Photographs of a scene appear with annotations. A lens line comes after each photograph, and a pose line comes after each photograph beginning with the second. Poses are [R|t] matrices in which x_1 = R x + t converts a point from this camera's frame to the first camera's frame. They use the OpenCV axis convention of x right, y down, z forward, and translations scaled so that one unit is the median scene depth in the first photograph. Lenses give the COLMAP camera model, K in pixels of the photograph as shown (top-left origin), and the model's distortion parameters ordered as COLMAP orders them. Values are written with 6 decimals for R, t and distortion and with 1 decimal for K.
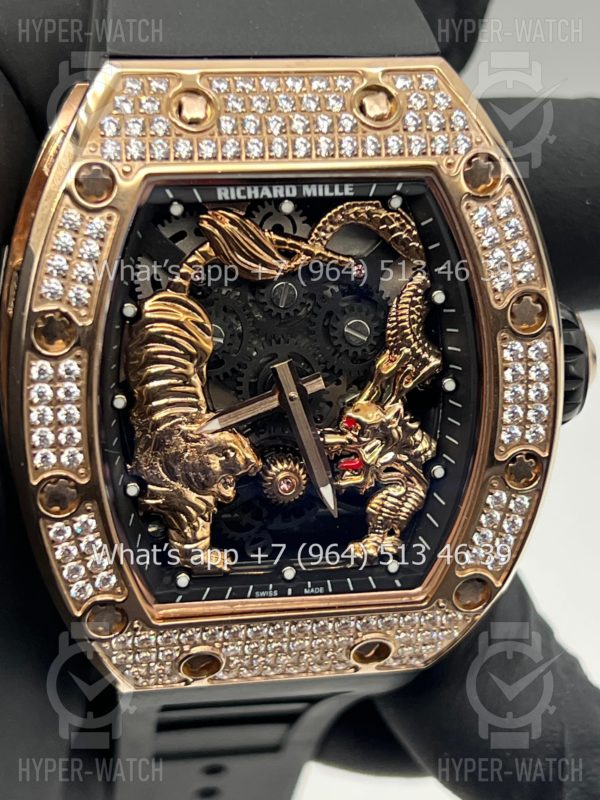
lens RADIAL K [[1886.6, 0, 300.0], [0, 1886.6, 400.0], [0, 0, 1]] dist [0.270227, -0.198734]
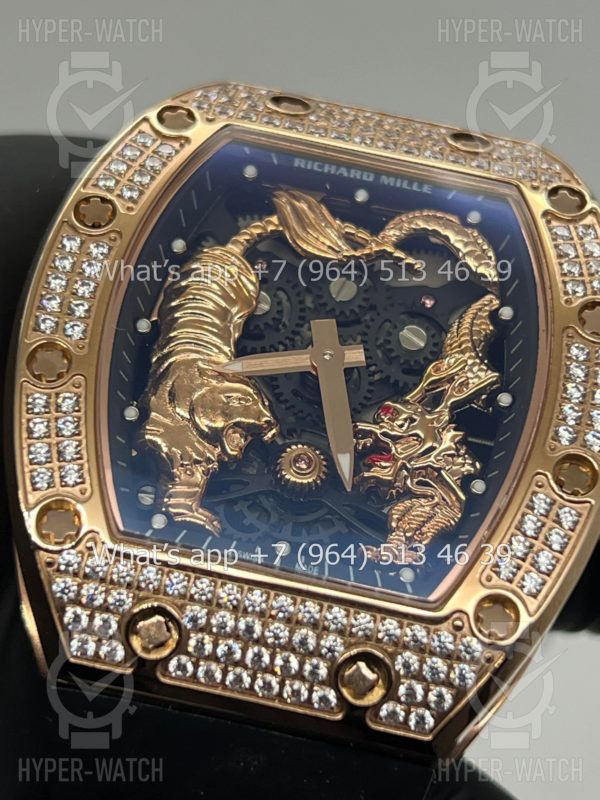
lens RADIAL K [[1886.6, 0, 300.0], [0, 1886.6, 400.0], [0, 0, 1]] dist [0.270227, -0.198734]
pose [[0.972315, 0.117401, -0.202041, 0.169556], [-0.221594, 0.737652, -0.637782, 0.598193], [0.074160, 0.664896, 0.743245, 0.334412]]
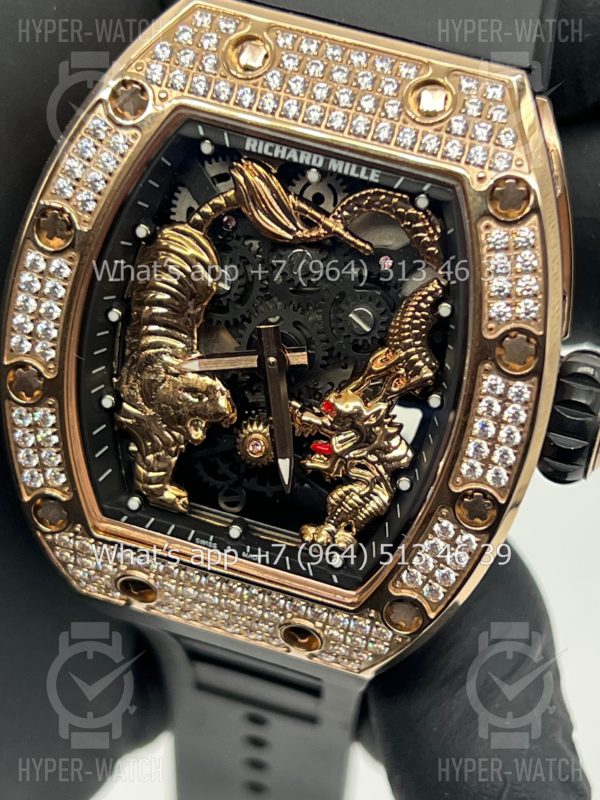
lens RADIAL K [[1886.6, 0, 300.0], [0, 1886.6, 400.0], [0, 0, 1]] dist [0.270227, -0.198734]
pose [[0.890508, 0.303555, -0.338894, 0.353024], [-0.300442, 0.951717, 0.063005, -0.049823], [0.341657, 0.045711, 0.938713, 0.070071]]
